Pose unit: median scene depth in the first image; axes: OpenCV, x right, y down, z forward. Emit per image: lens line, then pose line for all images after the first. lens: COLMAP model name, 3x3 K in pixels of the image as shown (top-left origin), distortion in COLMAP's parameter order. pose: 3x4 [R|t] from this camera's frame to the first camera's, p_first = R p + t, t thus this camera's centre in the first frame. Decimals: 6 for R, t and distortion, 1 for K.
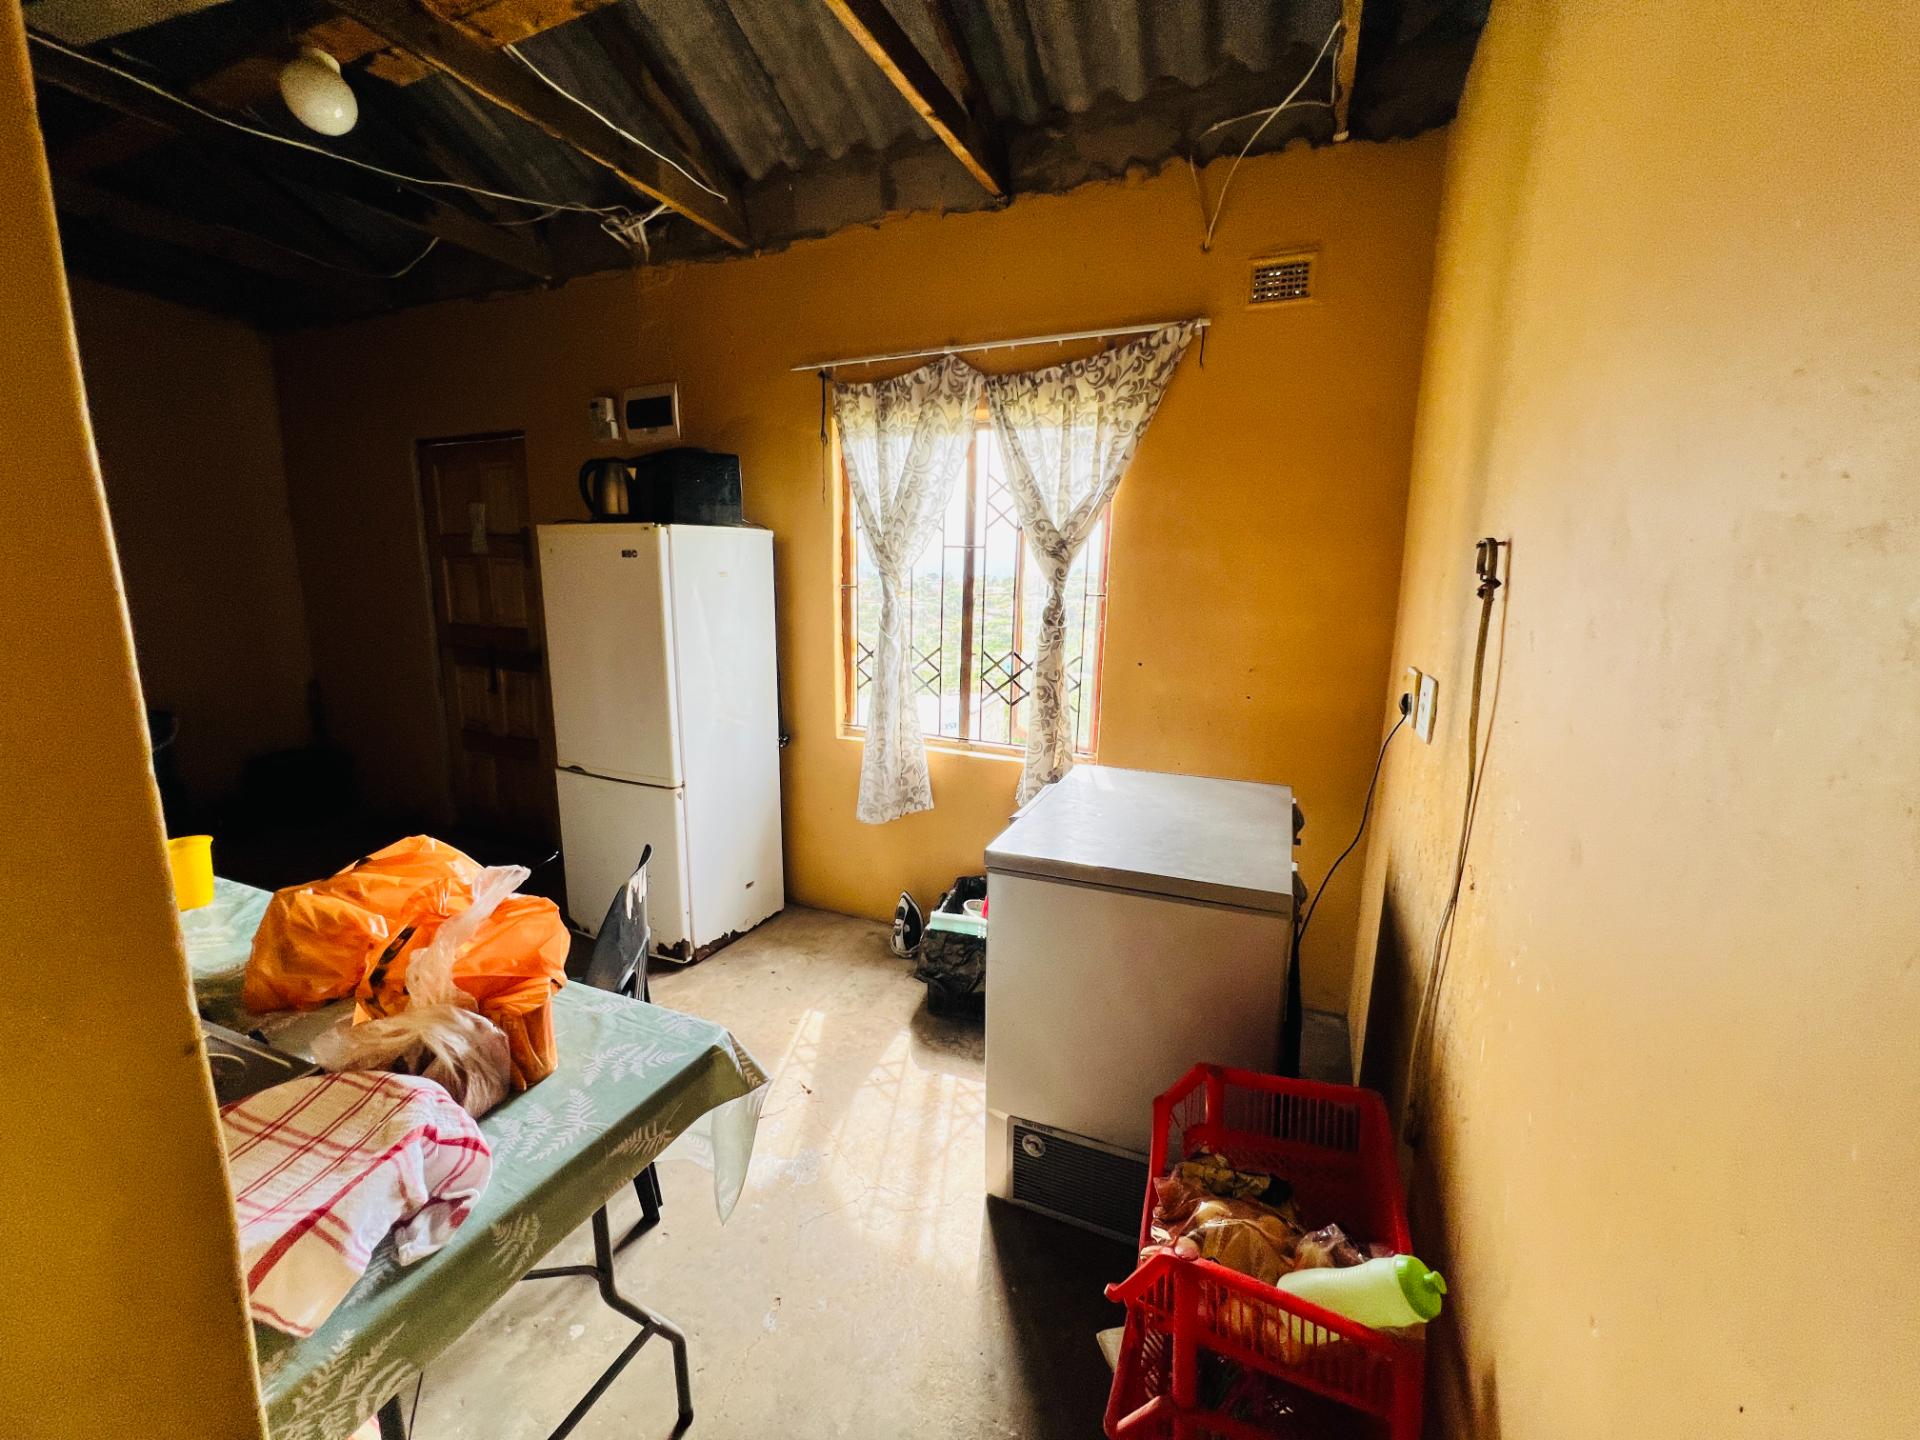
lens RADIAL K [[768.7, 0, 957.7], [0, 768.7, 716.5], [0, 0, 1]] dist [-0.002181, 0.000887]
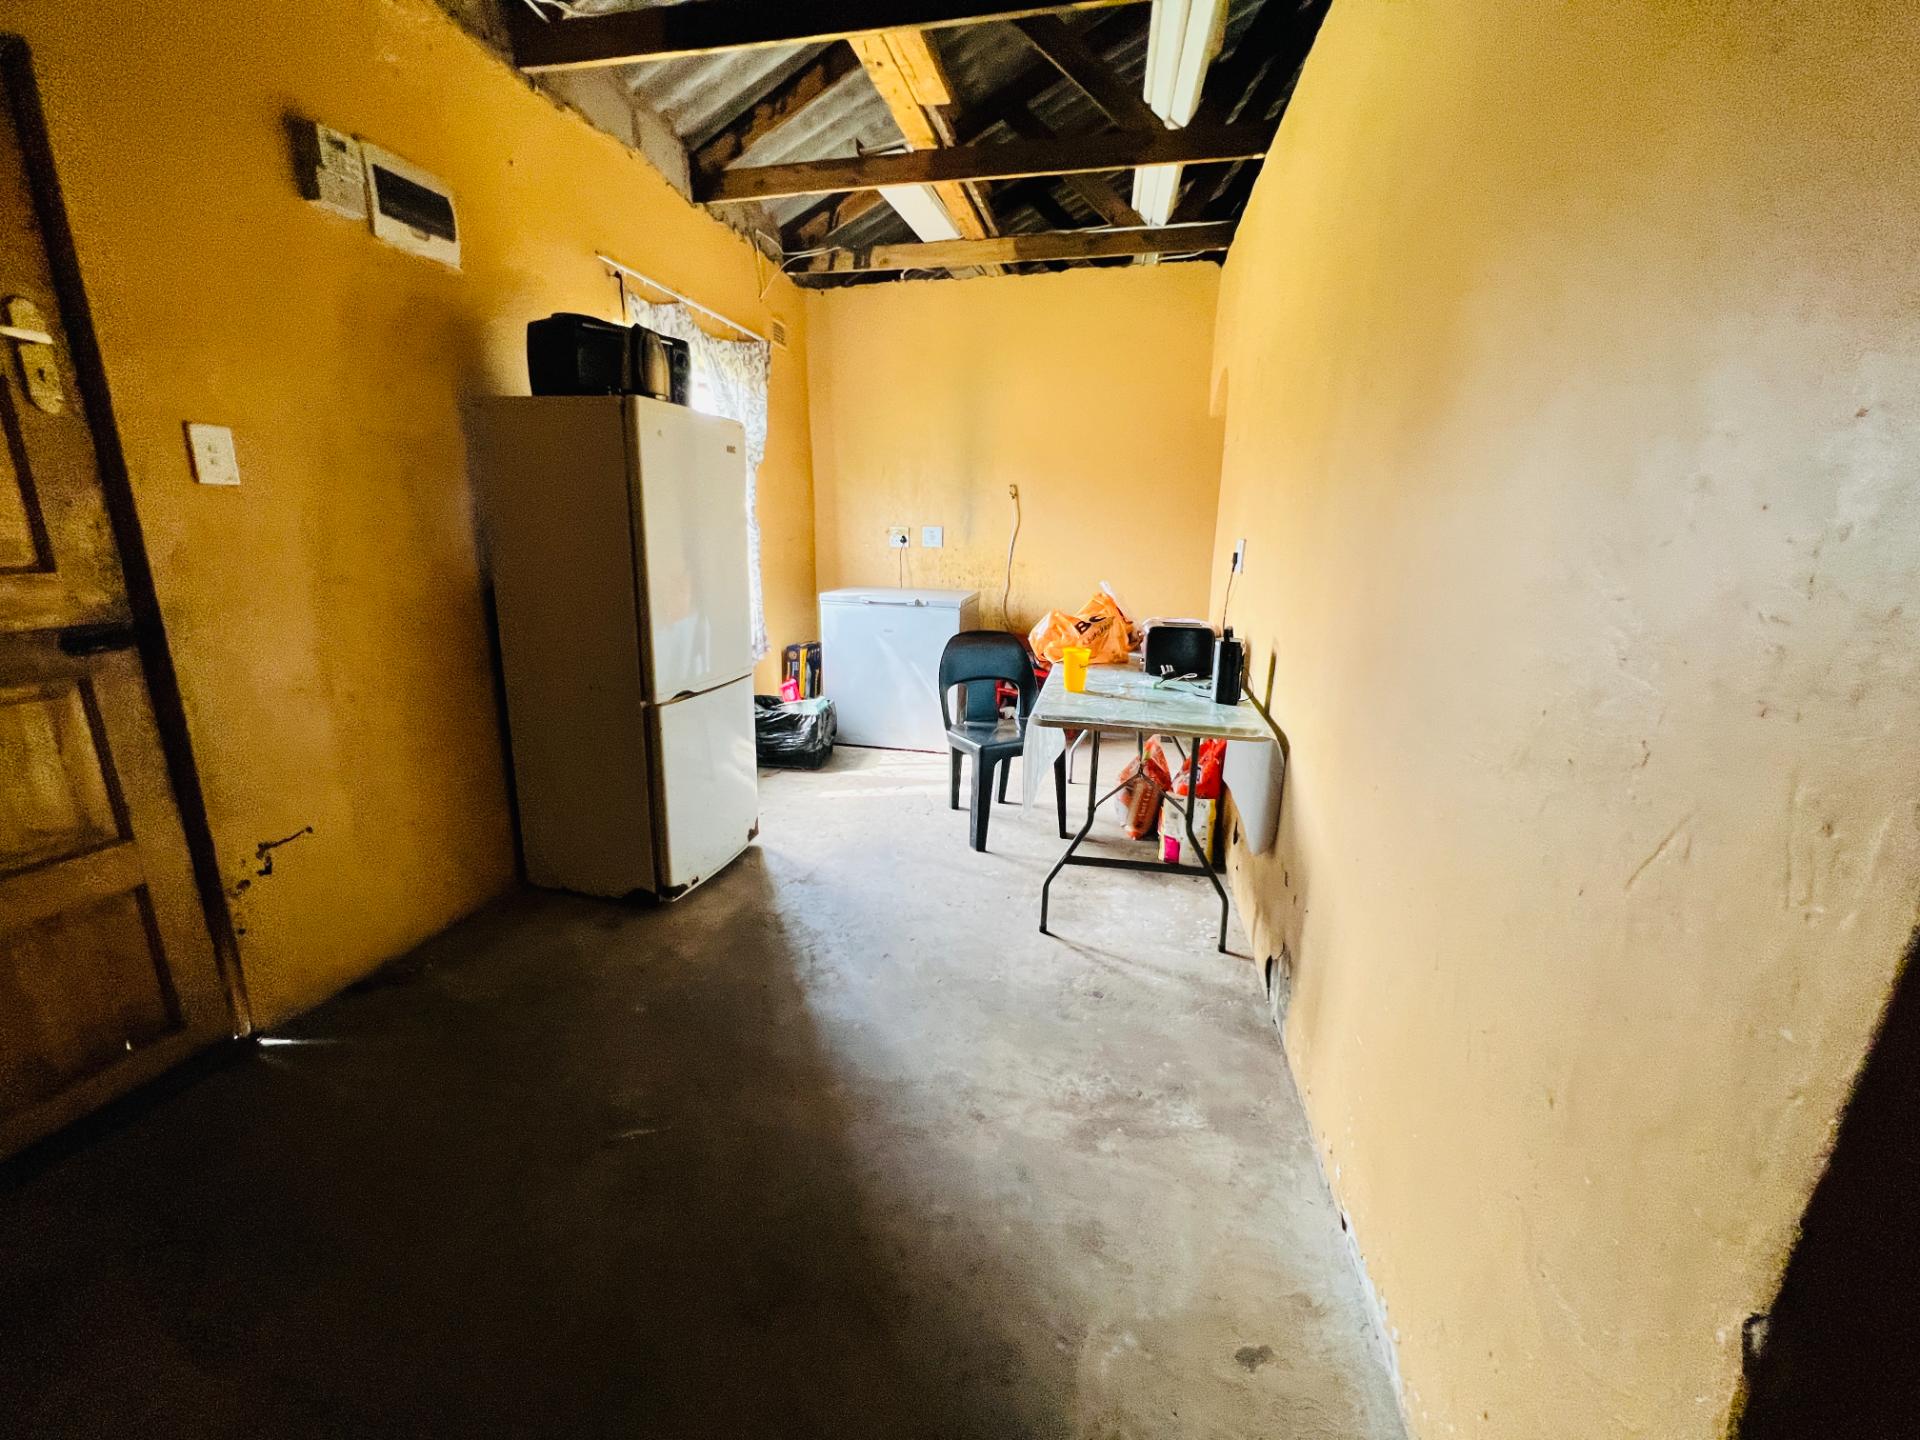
lens RADIAL K [[768.7, 0, 957.7], [0, 768.7, 716.5], [0, 0, 1]] dist [-0.002181, 0.000887]
pose [[-0.170660, -0.245167, 0.954342, -1.452365], [0.152603, 0.950288, 0.271414, -0.096621], [-0.973441, 0.191955, -0.124763, 0.837987]]
